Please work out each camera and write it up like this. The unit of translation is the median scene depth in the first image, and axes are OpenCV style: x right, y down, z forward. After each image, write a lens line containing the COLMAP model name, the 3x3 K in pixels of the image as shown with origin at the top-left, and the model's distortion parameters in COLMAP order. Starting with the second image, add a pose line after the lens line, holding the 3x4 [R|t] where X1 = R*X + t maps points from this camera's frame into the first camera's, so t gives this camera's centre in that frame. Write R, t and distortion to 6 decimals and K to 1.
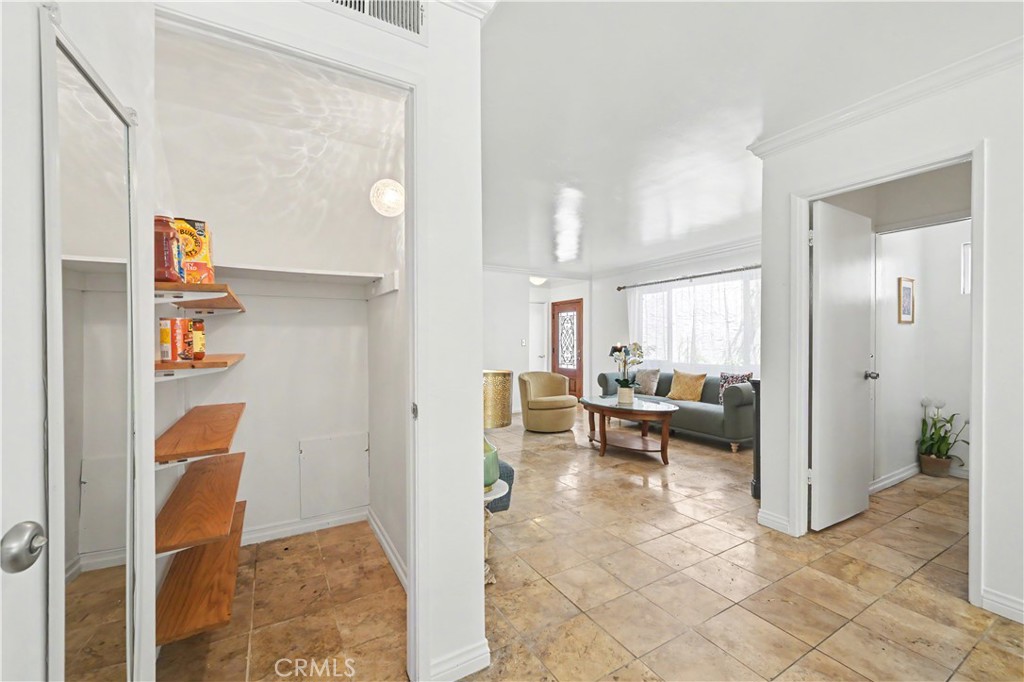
lens RADIAL K [[417.2, 0, 511.8], [0, 417.2, 346.9], [0, 0, 1]] dist [0.000605, 0.000067]
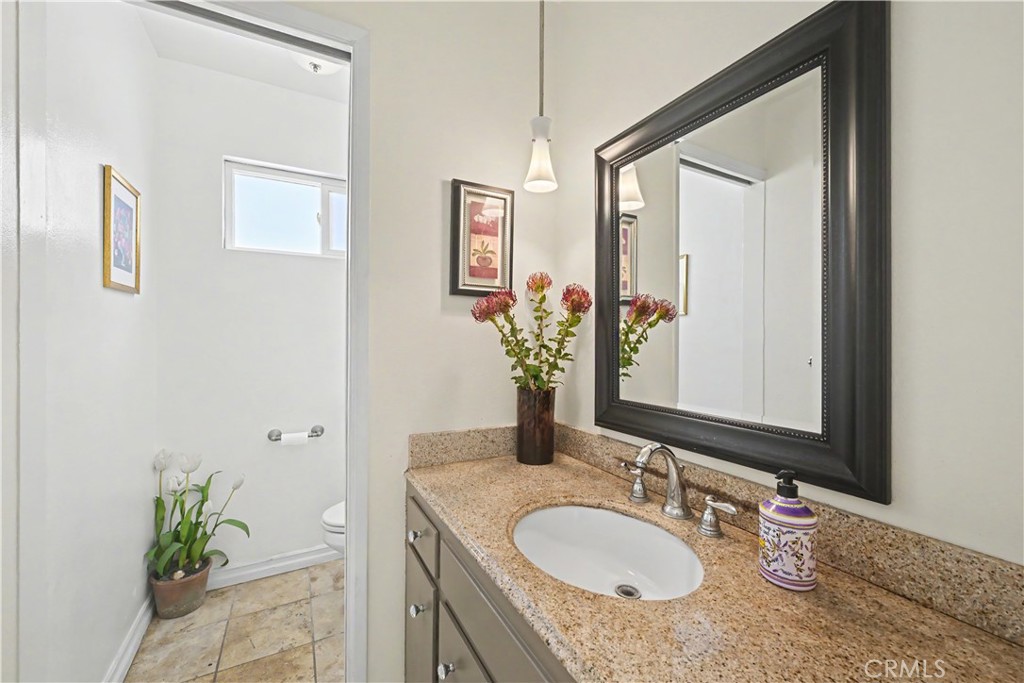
lens RADIAL K [[415.6, 0, 512.0], [0, 415.6, 342.5], [0, 0, 1]] dist [-0.001087, -0.000045]
pose [[0.039594, -0.004390, 0.999206, 0.543932], [0.004944, 0.999979, 0.004198, -0.005618], [-0.999204, 0.004774, 0.039614, 0.592789]]
